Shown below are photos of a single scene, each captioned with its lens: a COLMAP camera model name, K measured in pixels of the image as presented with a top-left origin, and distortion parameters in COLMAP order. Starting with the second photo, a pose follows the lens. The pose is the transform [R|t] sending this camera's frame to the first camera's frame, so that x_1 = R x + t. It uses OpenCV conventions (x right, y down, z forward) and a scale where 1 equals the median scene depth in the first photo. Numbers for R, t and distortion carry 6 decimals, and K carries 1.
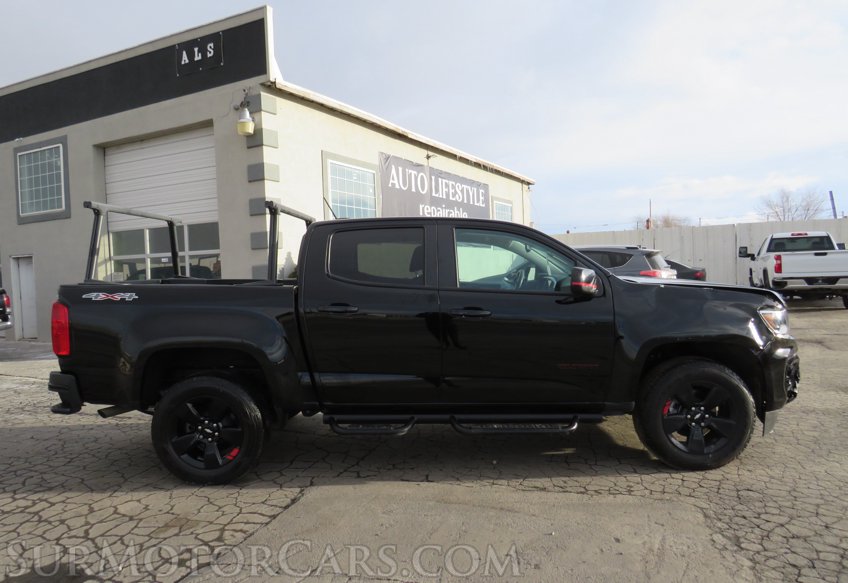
lens RADIAL K [[600.2, 0, 419.2], [0, 600.2, 290.2], [0, 0, 1]] dist [-0.025011, 0.004914]
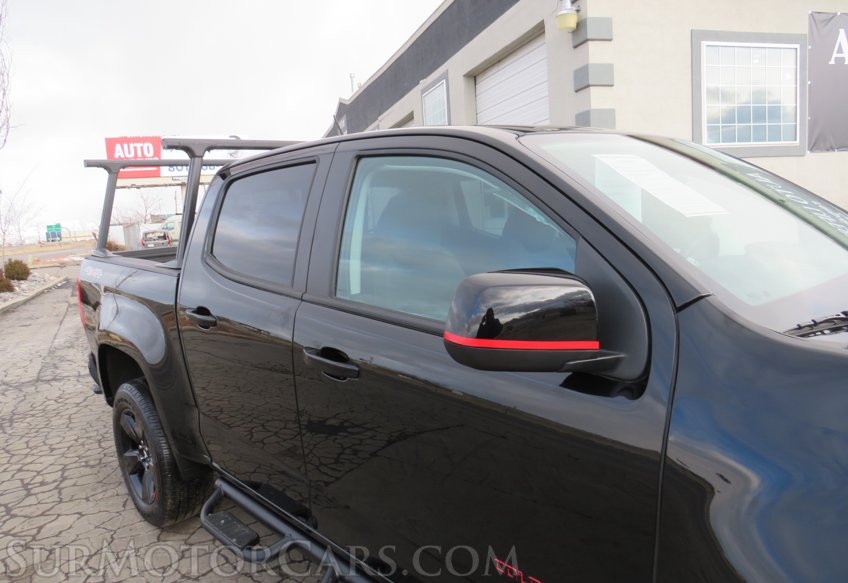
lens RADIAL K [[600.2, 0, 418.4], [0, 600.2, 289.6], [0, 0, 1]] dist [-0.025011, 0.004914]
pose [[0.694833, 0.082202, -0.714458, 0.426384], [0.015900, 0.991448, 0.129534, -0.071019], [0.718995, -0.101364, 0.687583, 0.741618]]
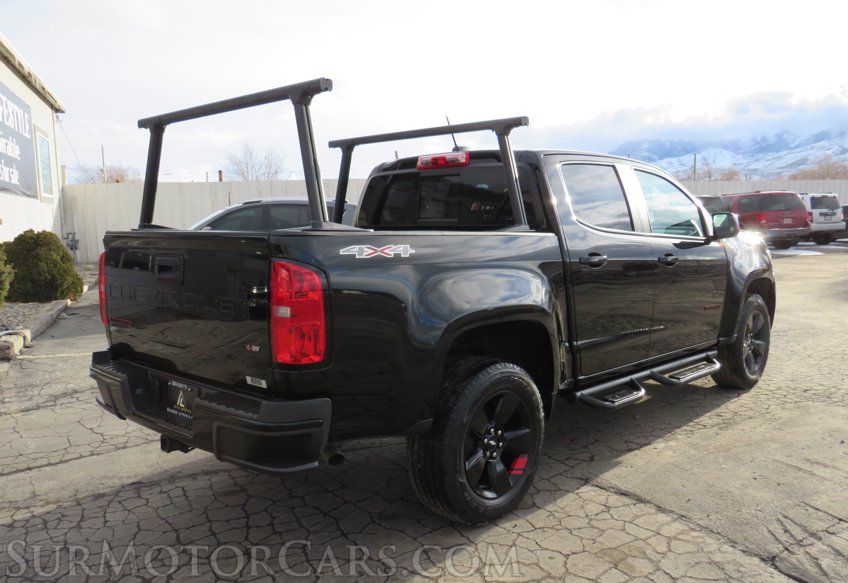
lens RADIAL K [[732.1, 0, 423.2], [0, 732.1, 291.5], [0, 0, 1]] dist [-0.048996, 0.015320]
pose [[0.689050, -0.061861, 0.722069, -1.002867], [0.028501, 0.997893, 0.058294, 0.009574], [-0.724153, -0.019588, 0.689361, 0.478928]]
